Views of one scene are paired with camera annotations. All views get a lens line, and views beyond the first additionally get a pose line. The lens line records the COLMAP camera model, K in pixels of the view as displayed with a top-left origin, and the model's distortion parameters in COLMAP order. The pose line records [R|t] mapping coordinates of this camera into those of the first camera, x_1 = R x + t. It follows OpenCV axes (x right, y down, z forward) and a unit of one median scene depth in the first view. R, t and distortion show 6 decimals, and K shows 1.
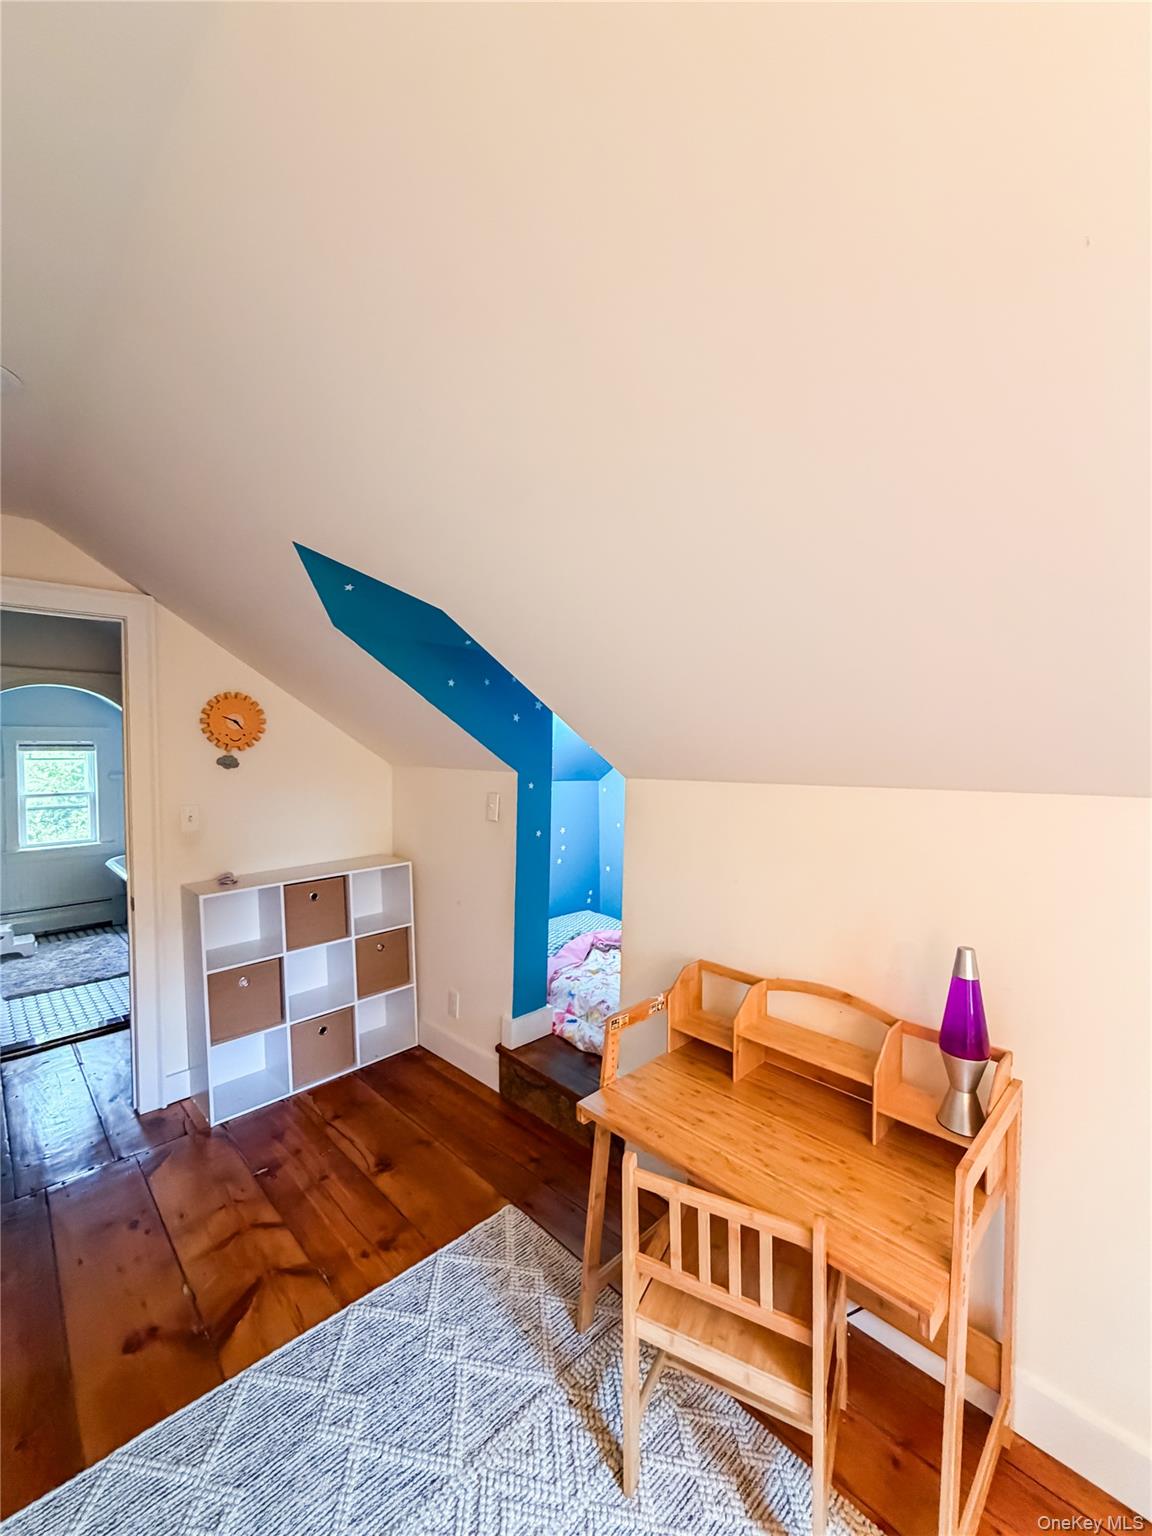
lens RADIAL K [[625.0, 0, 576.5], [0, 625.0, 768.6], [0, 0, 1]] dist [-0.002488, 0.000132]
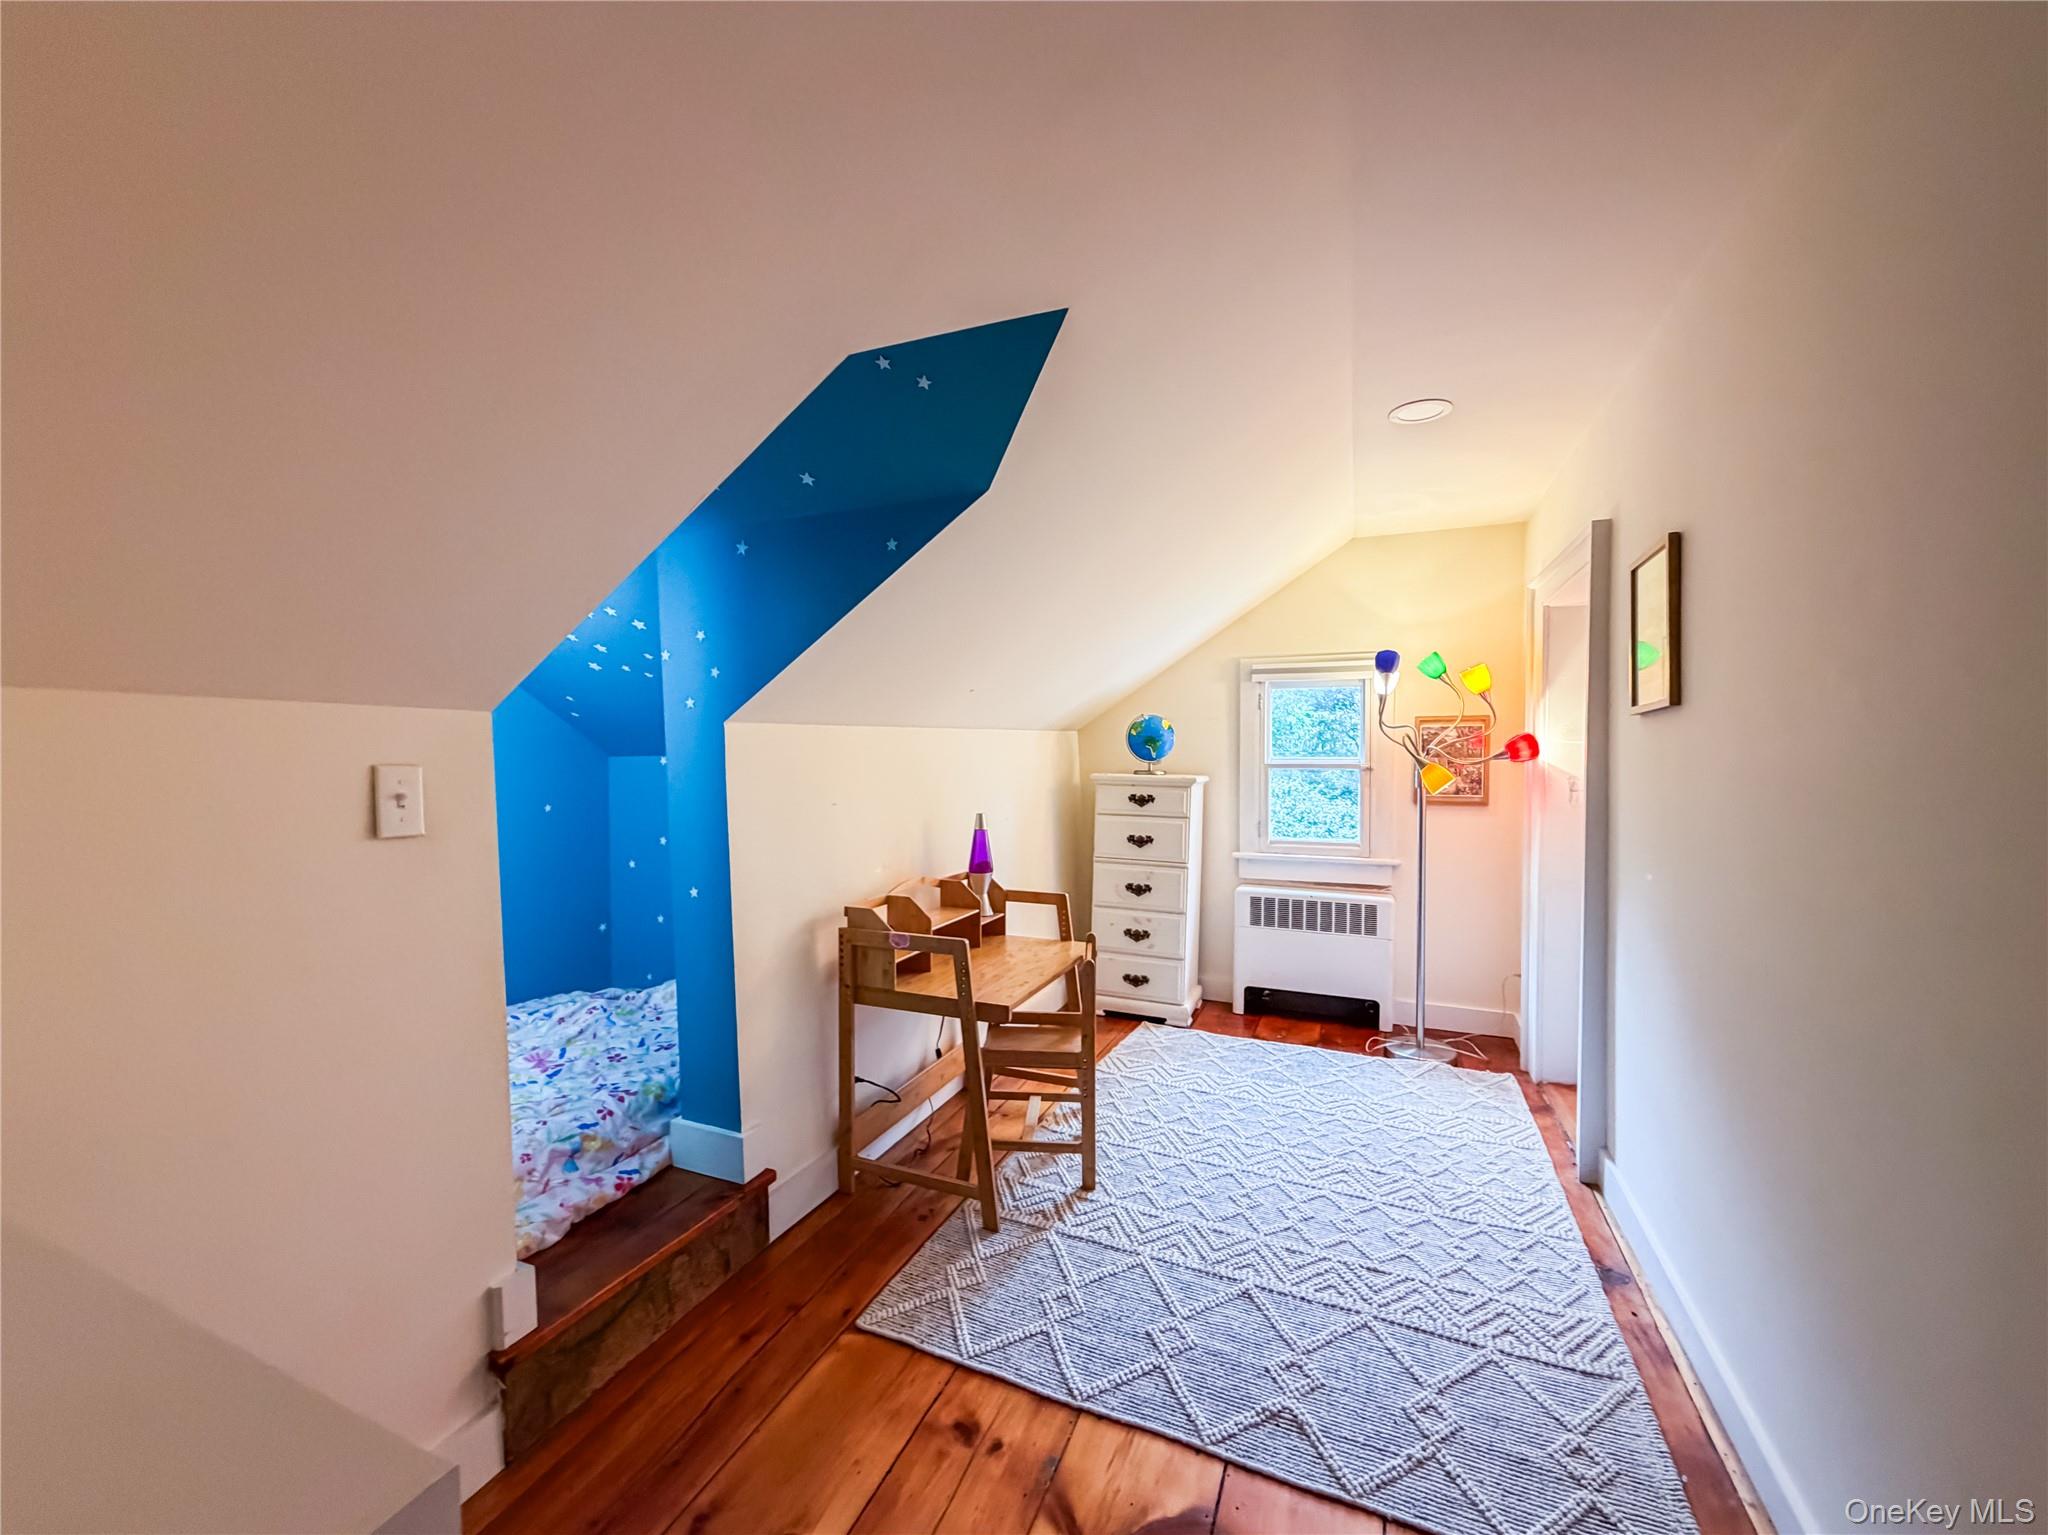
lens RADIAL K [[833.3, 0, 1021.7], [0, 833.3, 764.3], [0, 0, 1]] dist [-0.002488, 0.000132]
pose [[-0.387917, -0.016370, 0.921549, -1.205712], [0.043689, 0.998392, 0.036126, 0.061407], [-0.920658, 0.054276, -0.386578, 1.364239]]
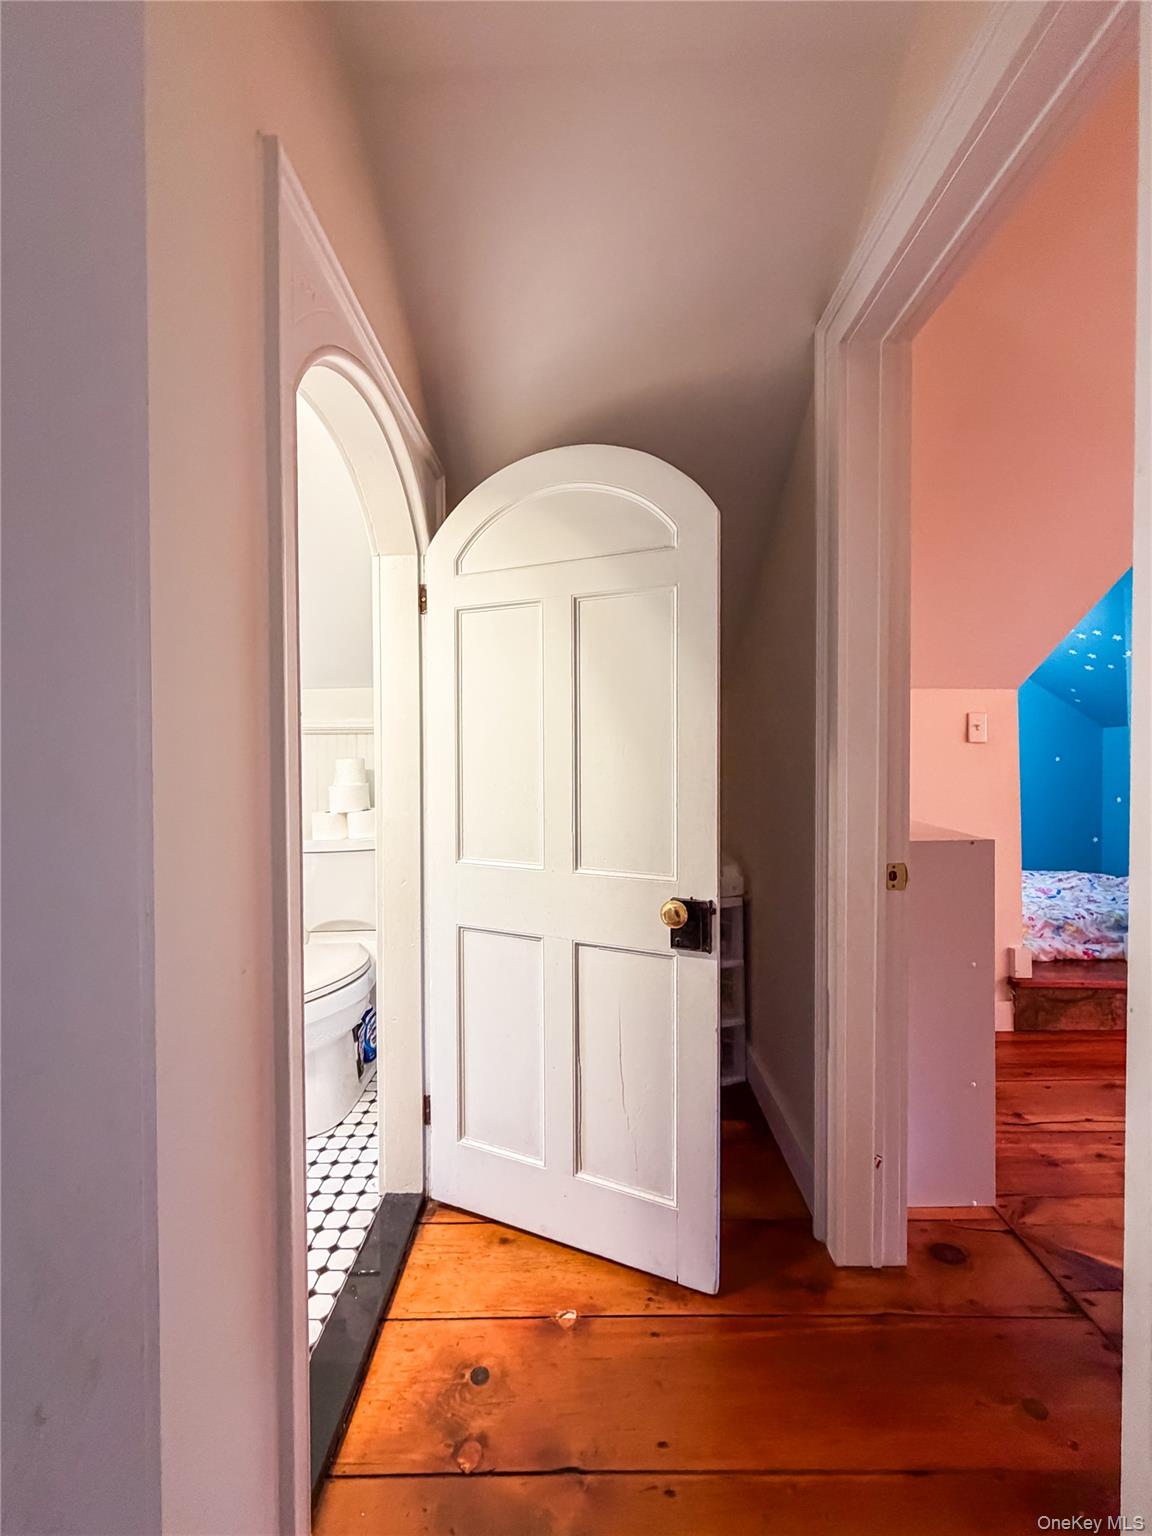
lens RADIAL K [[625.0, 0, 573.1], [0, 625.0, 761.1], [0, 0, 1]] dist [-0.002488, 0.000132]
pose [[0.718745, -0.010394, 0.695196, -1.946427], [0.031596, 0.999344, -0.017725, 0.173981], [-0.694556, 0.034705, 0.718601, 1.213925]]
